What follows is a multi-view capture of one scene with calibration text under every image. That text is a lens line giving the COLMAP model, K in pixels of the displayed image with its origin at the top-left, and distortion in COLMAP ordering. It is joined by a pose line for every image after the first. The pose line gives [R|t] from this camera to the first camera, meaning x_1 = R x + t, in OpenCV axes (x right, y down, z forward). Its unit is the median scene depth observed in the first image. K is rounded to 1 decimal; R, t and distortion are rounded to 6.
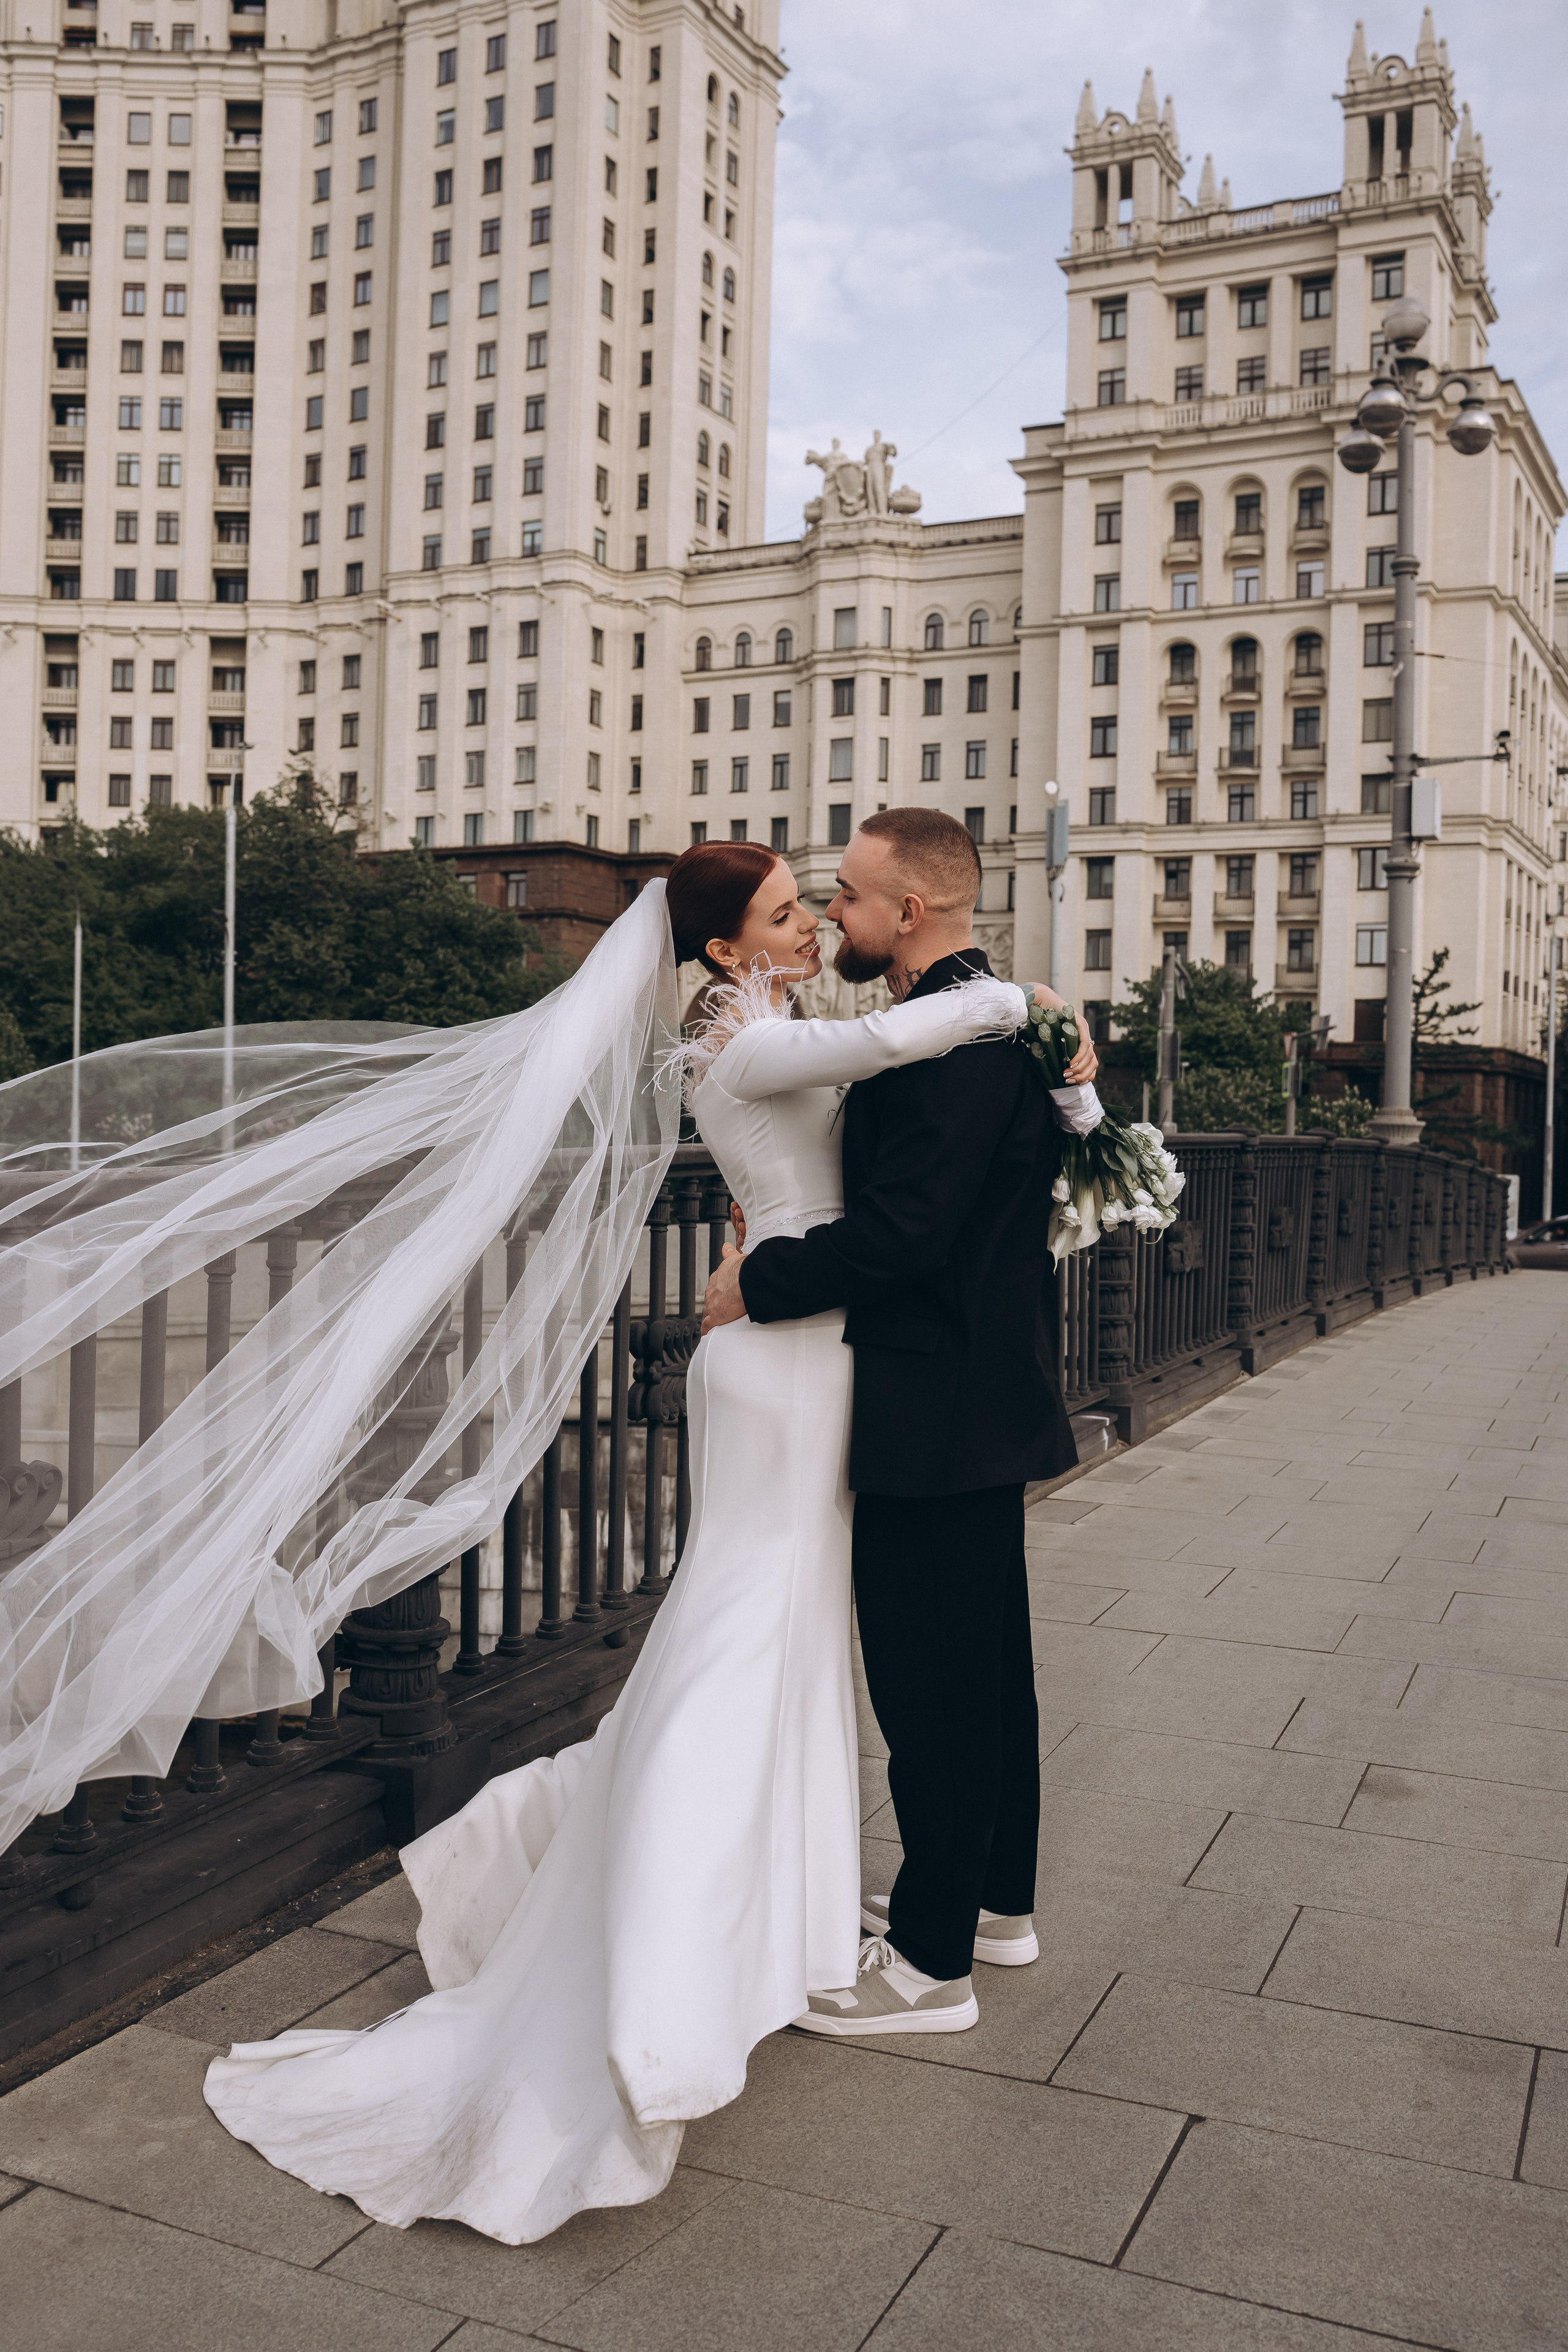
lens RADIAL K [[2072.7, 0, 770.5], [0, 2072.7, 1224.4], [0, 0, 1]] dist [-0.106166, 0.072302]
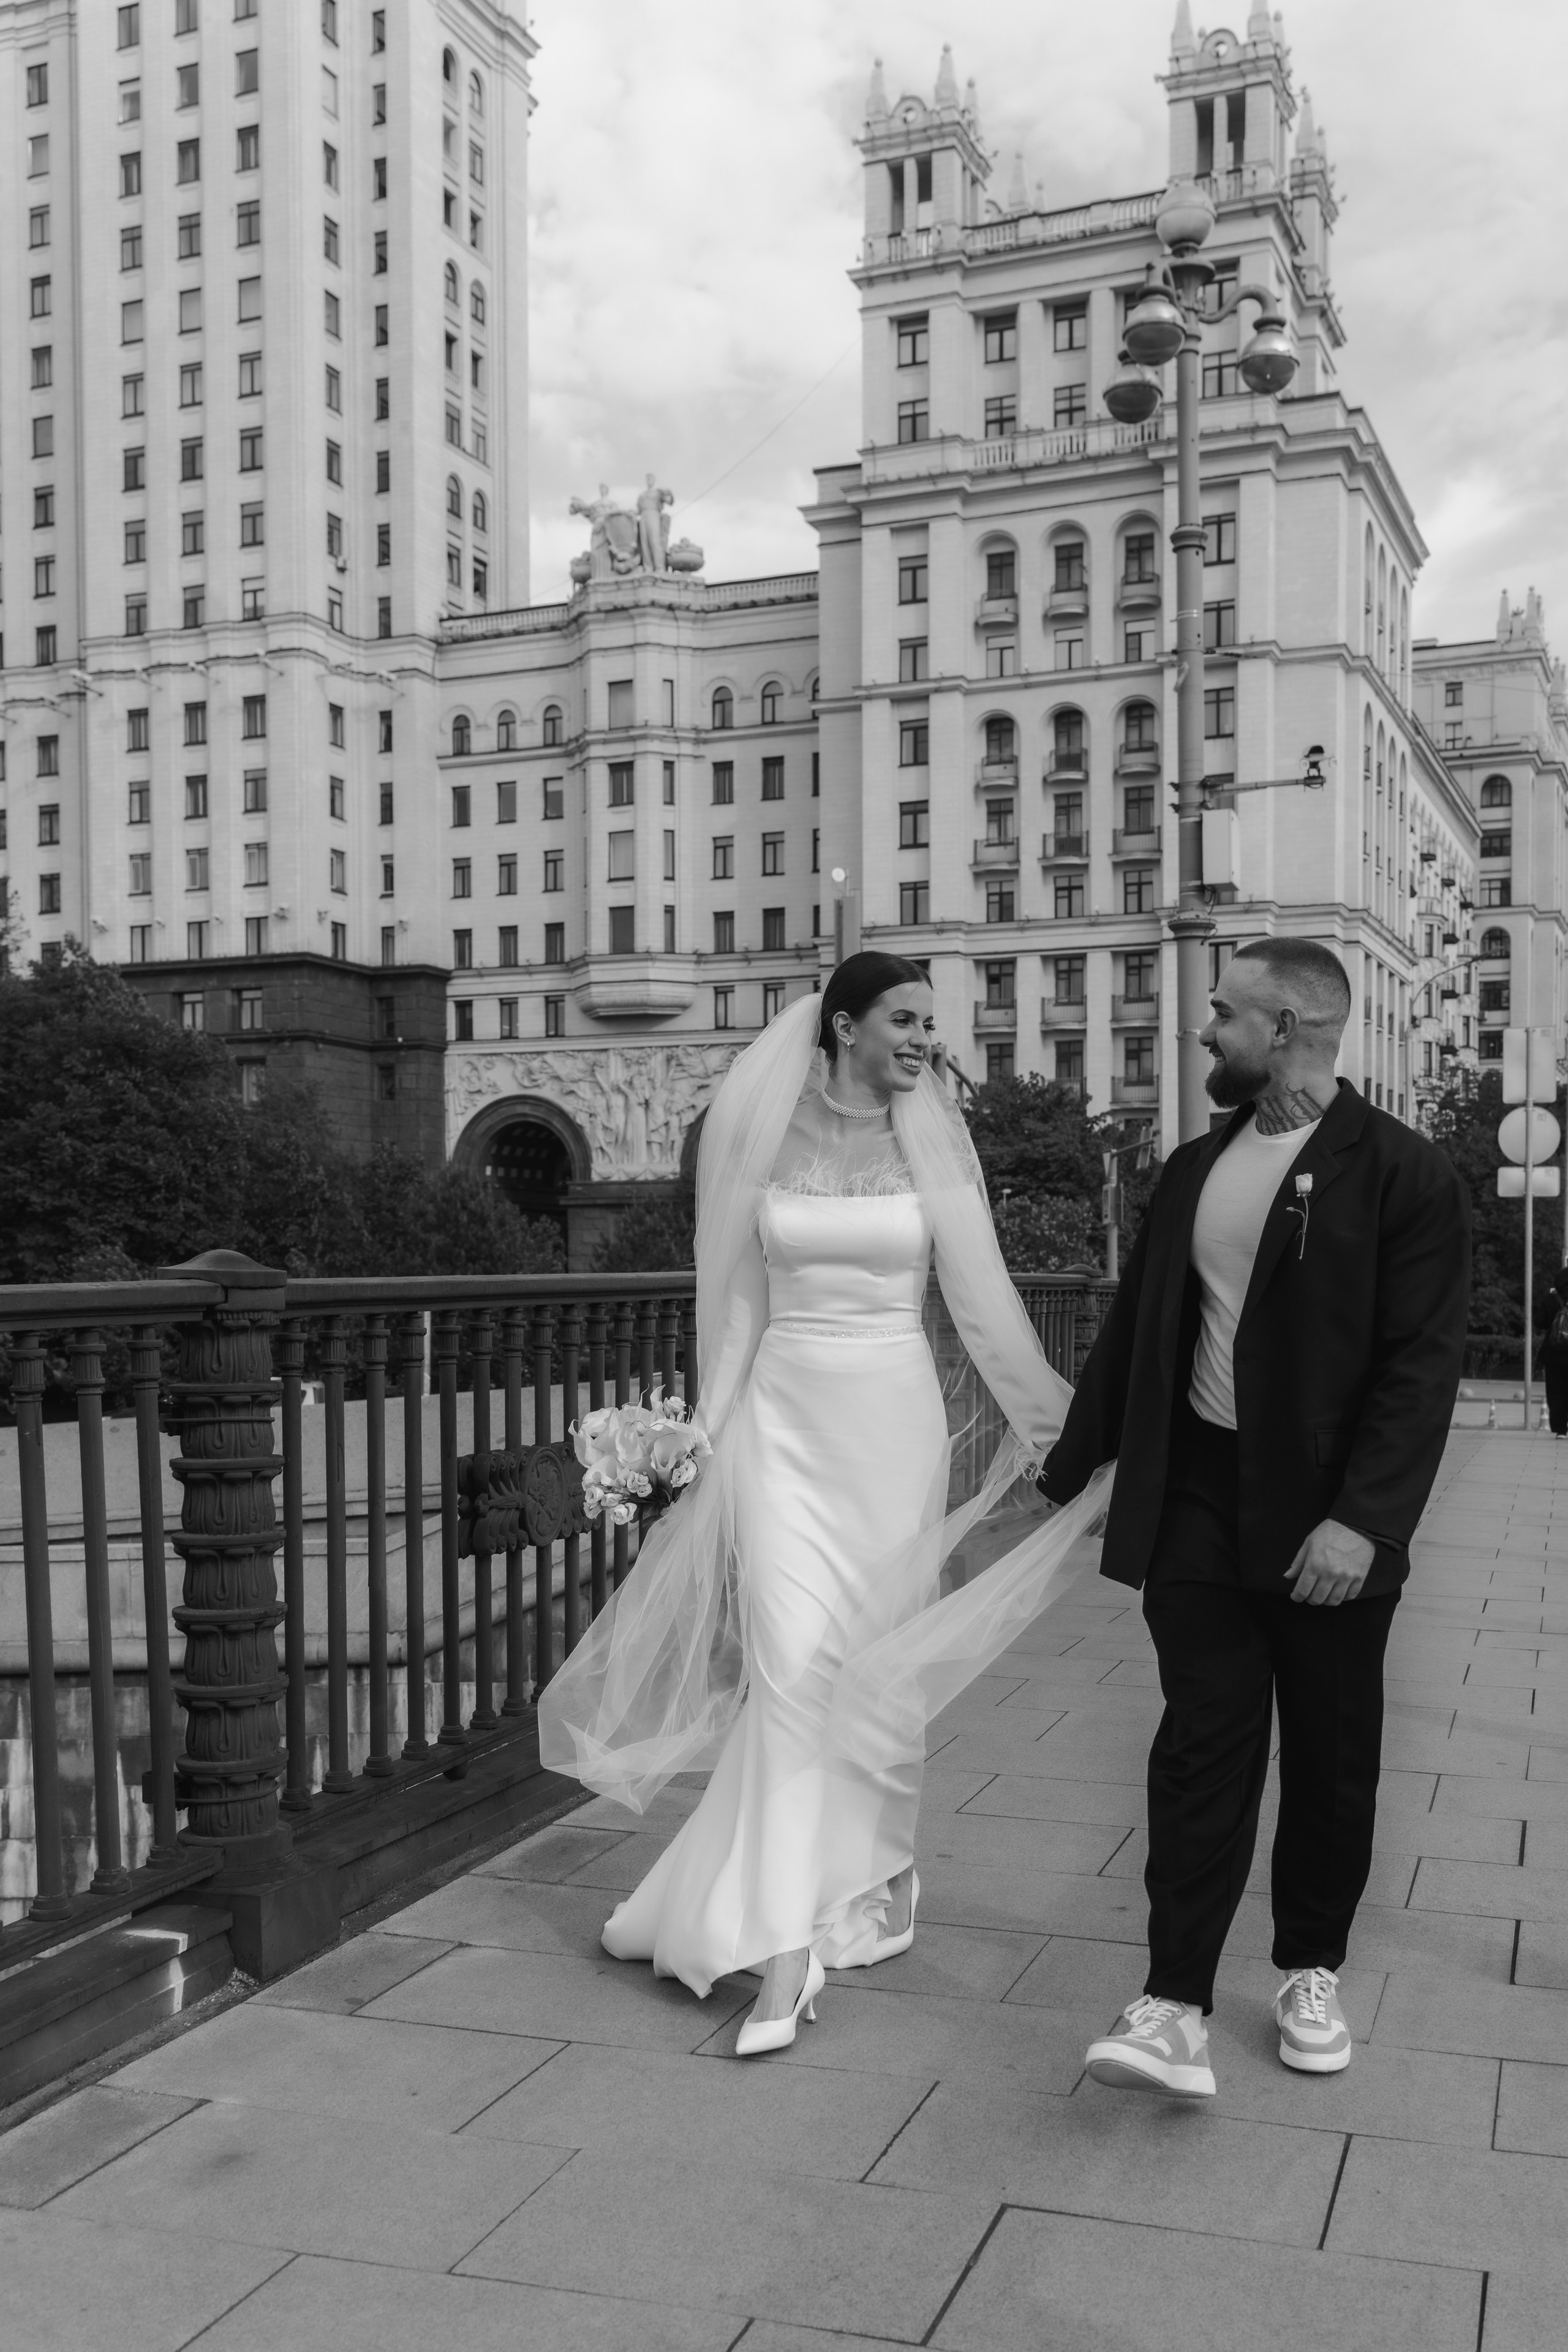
lens RADIAL K [[2248.0, 0, 831.5], [0, 2248.0, 1361.6], [0, 0, 1]] dist [0.008391, -0.004248]
pose [[0.994237, -0.031487, 0.102480, 0.017904], [0.032206, 0.999467, -0.005366, -0.001275], [-0.102256, 0.008636, 0.994721, 0.035863]]
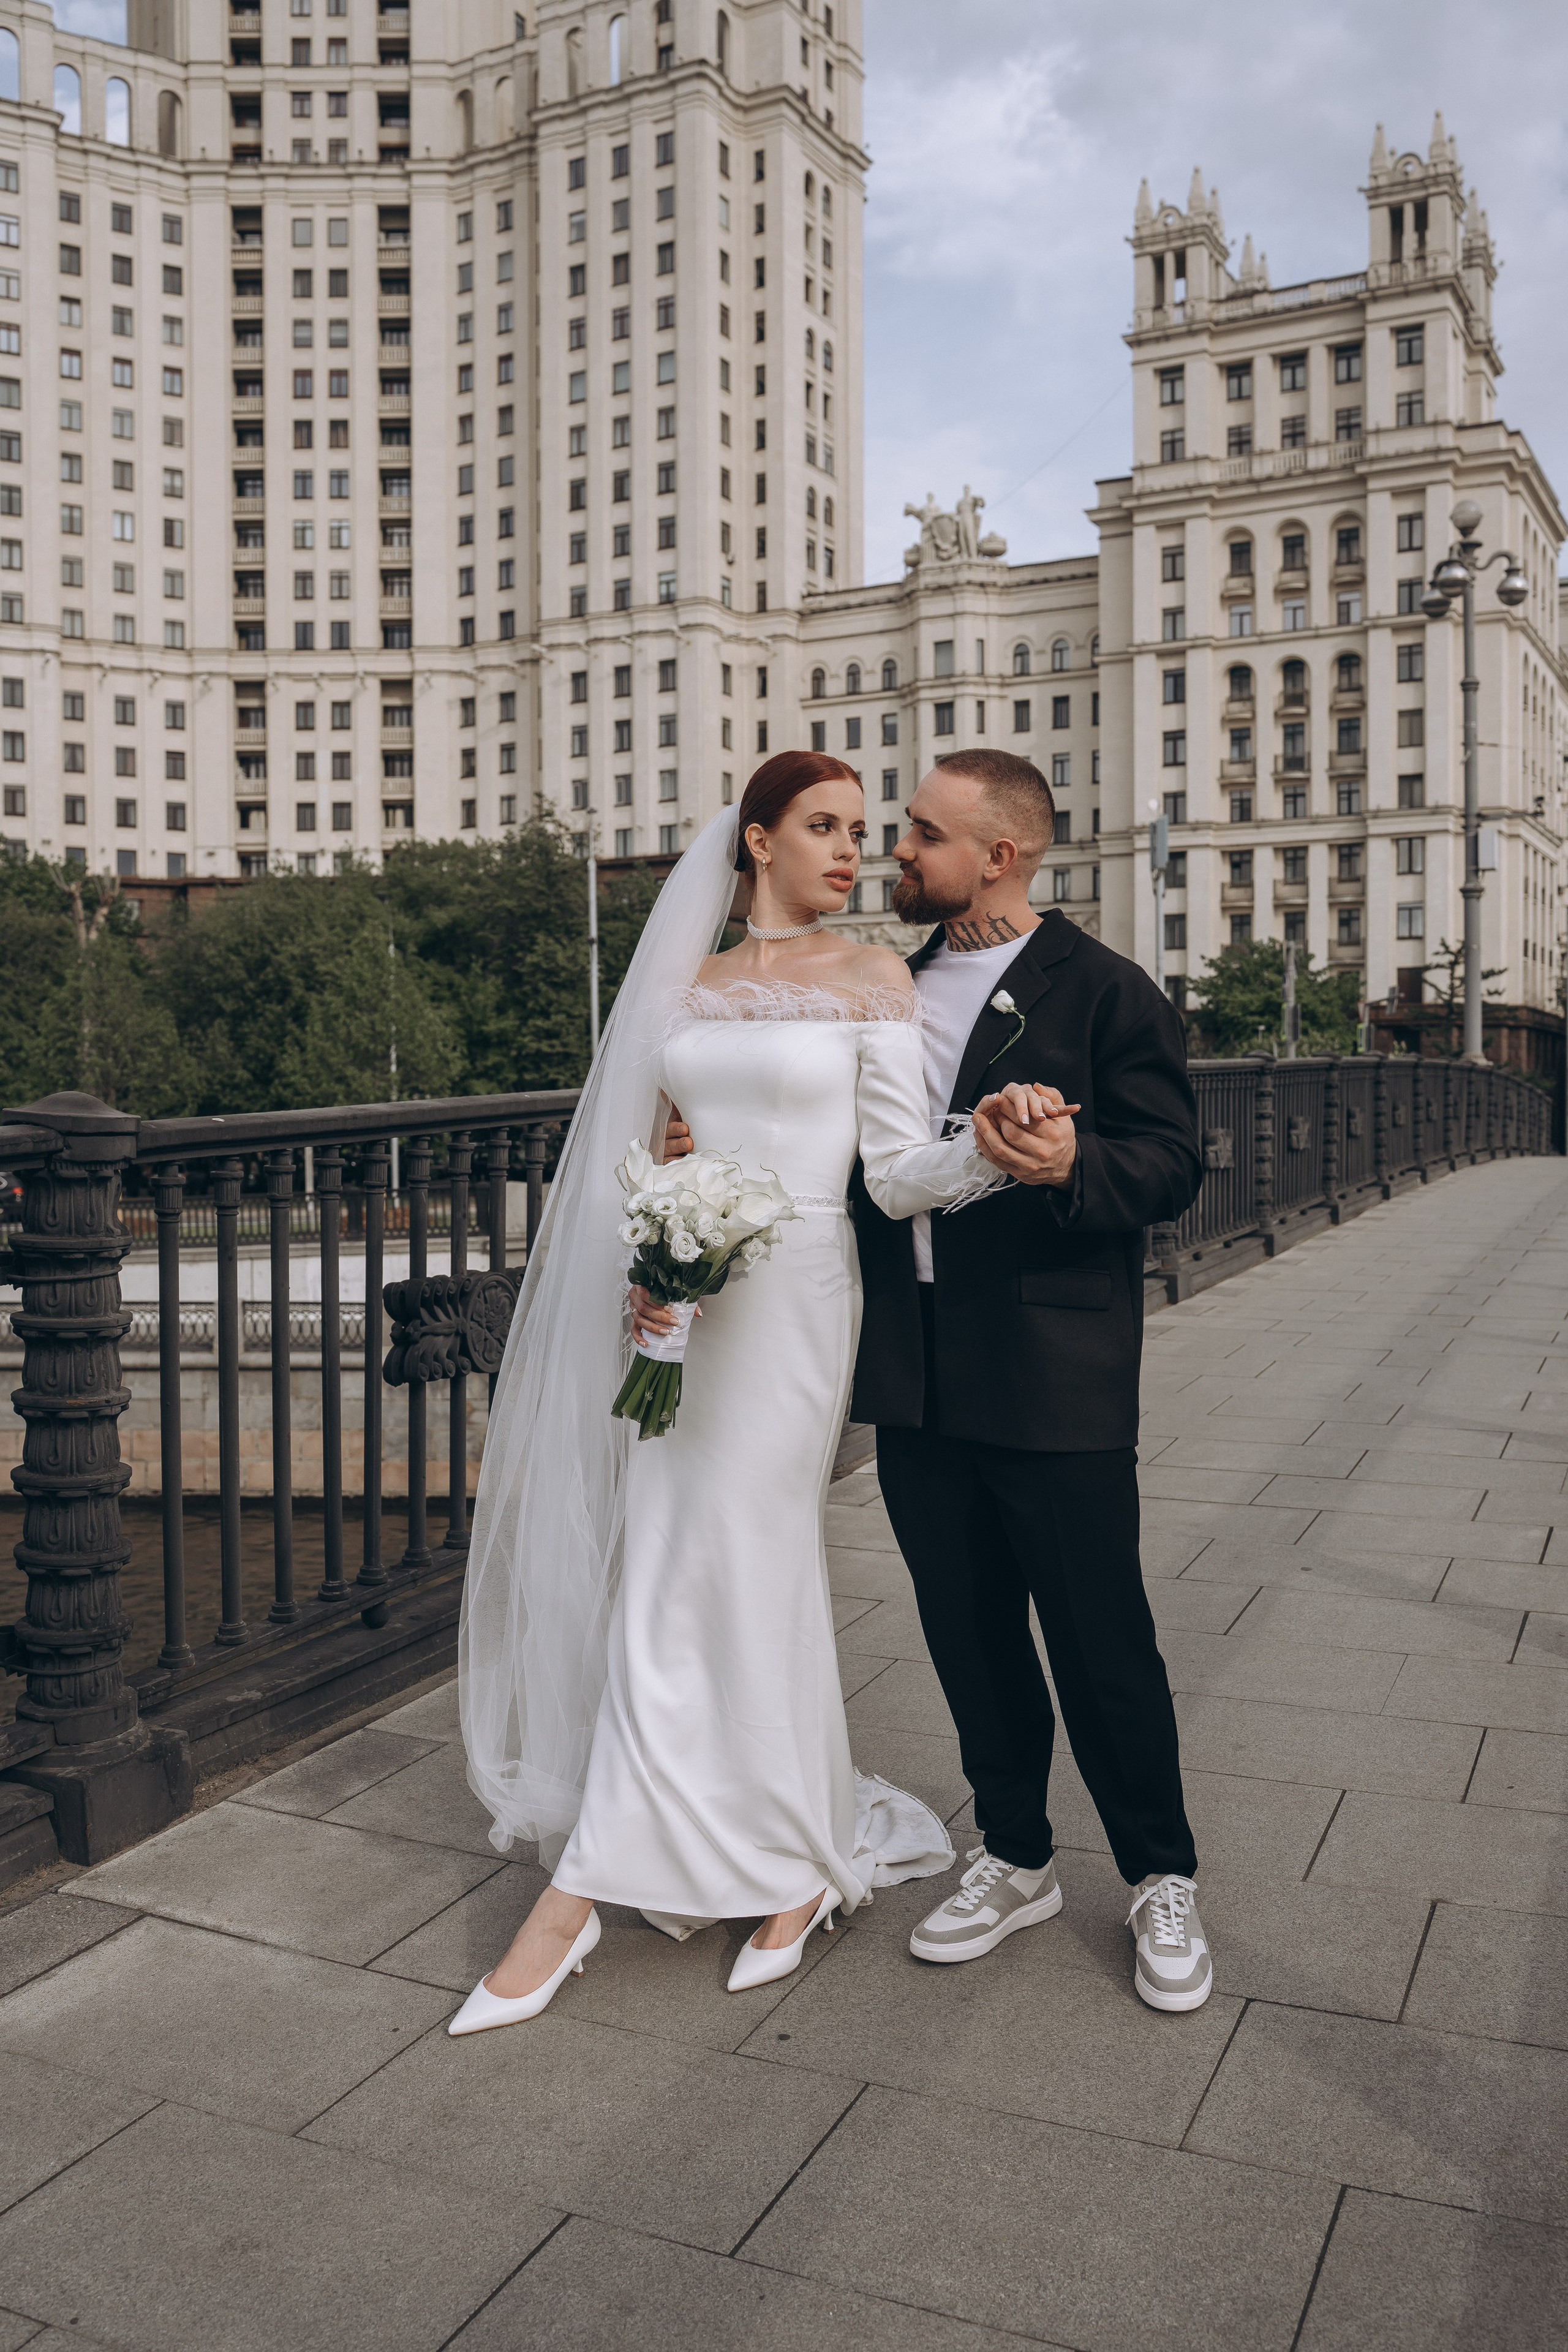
lens RADIAL K [[1962.0, 0, 814.9], [0, 1962.0, 1228.4], [0, 0, 1]] dist [-0.104999, 0.071944]
pose [[0.999496, -0.031239, -0.005613, -0.038903], [0.031338, 0.999338, 0.018494, 0.006701], [0.005032, -0.018661, 0.999813, -0.094273]]
